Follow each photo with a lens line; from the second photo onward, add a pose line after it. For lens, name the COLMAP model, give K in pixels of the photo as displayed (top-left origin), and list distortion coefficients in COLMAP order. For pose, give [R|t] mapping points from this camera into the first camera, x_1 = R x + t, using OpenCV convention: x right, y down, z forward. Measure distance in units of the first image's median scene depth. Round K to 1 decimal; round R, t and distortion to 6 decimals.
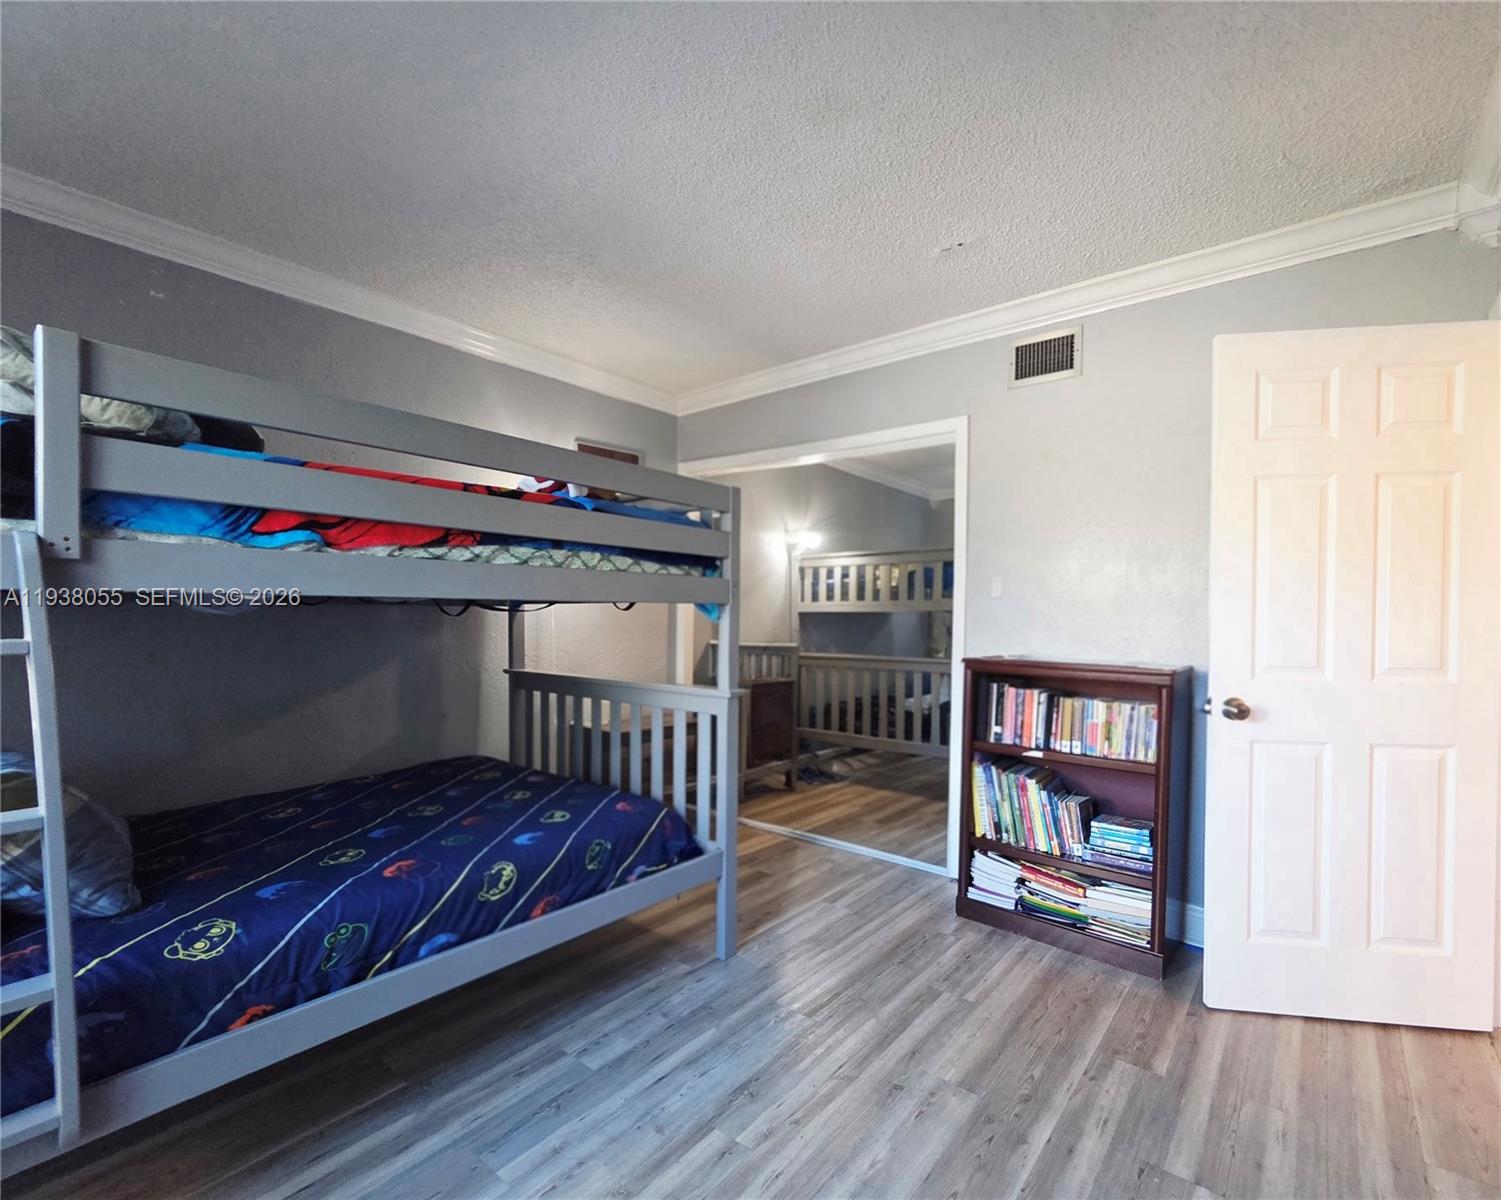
lens RADIAL K [[660.4, 0, 750.4], [0, 660.4, 612.7], [0, 0, 1]] dist [0.000051, -0.000253]
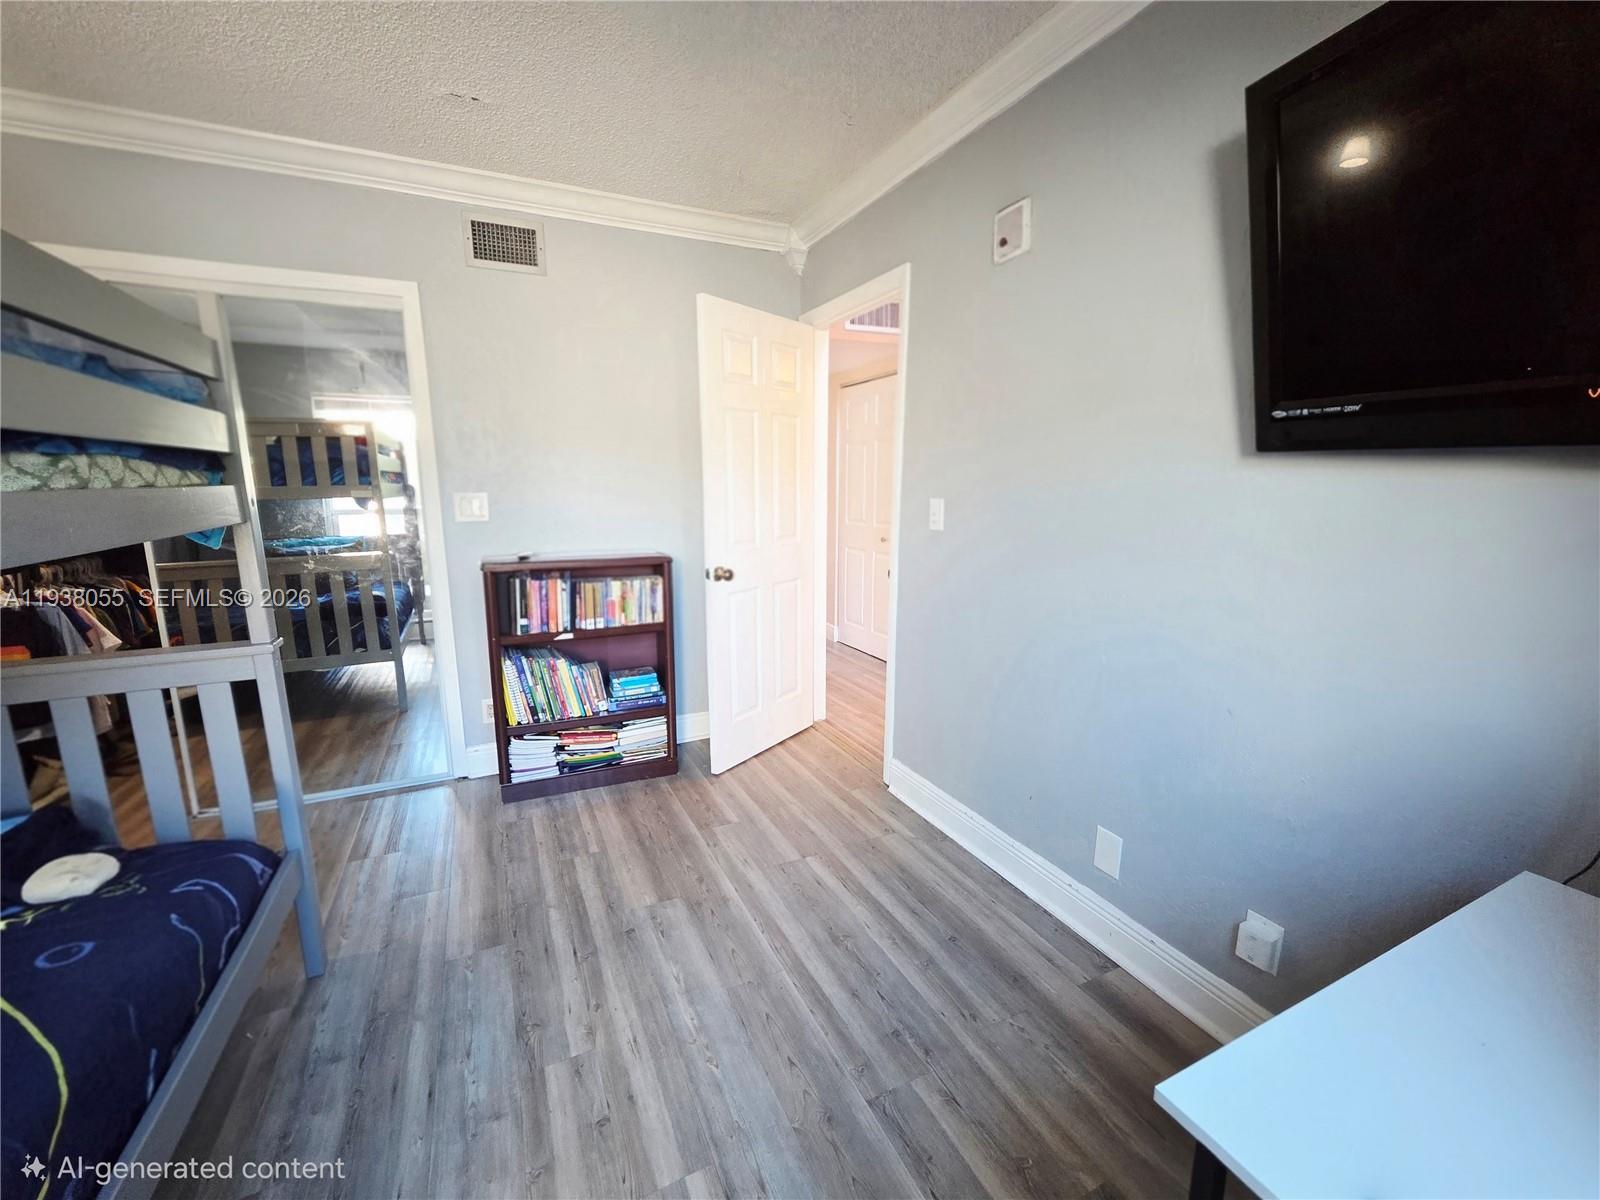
lens RADIAL K [[652.1, 0, 800.0], [0, 652.1, 600.0], [0, 0, 1]] dist [0.000111, -0.000021]
pose [[0.464437, -0.170594, 0.869020, -0.344428], [0.012984, 0.982478, 0.185927, -0.048304], [-0.885511, -0.075068, 0.458514, 0.150718]]
